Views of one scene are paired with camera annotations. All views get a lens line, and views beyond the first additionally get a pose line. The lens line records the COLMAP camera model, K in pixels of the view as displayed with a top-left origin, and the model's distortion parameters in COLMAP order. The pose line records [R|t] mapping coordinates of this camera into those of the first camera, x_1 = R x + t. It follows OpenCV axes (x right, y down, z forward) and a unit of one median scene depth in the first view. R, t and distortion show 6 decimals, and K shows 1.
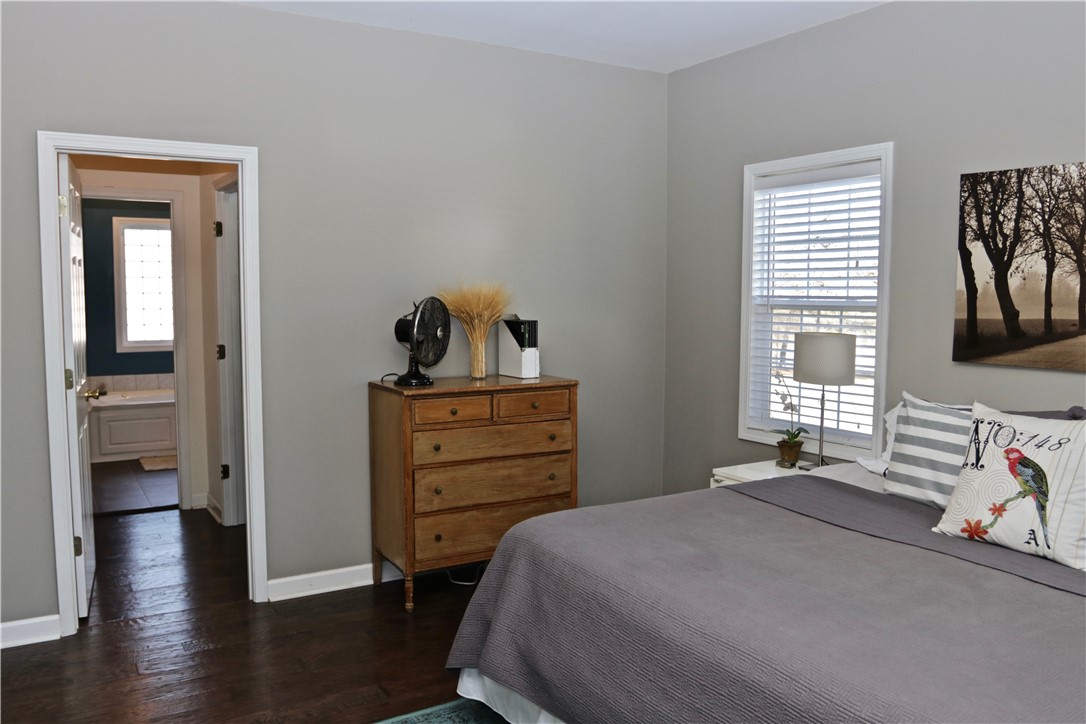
lens RADIAL K [[856.2, 0, 541.3], [0, 856.2, 369.3], [0, 0, 1]] dist [-0.058546, 0.019861]
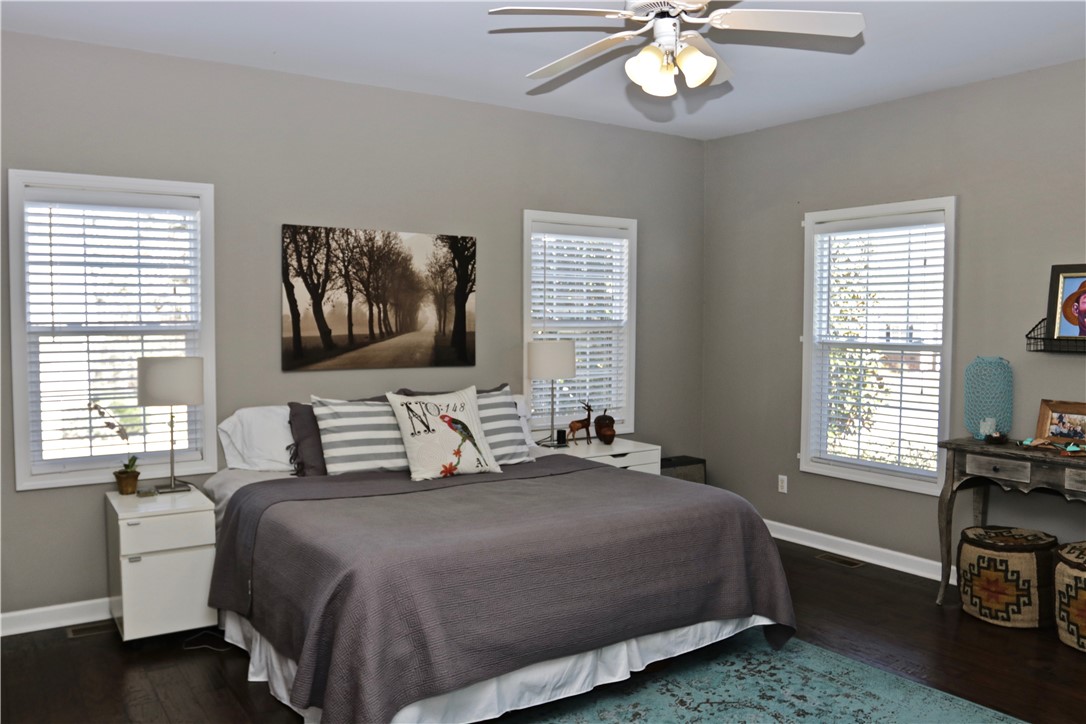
lens RADIAL K [[856.2, 0, 541.4], [0, 856.2, 357.3], [0, 0, 1]] dist [-0.058546, 0.019861]
pose [[-0.047960, -0.052060, 0.997492, -0.855233], [0.090678, 0.994290, 0.056253, -0.071270], [-0.994725, 0.093148, -0.042965, 0.719378]]
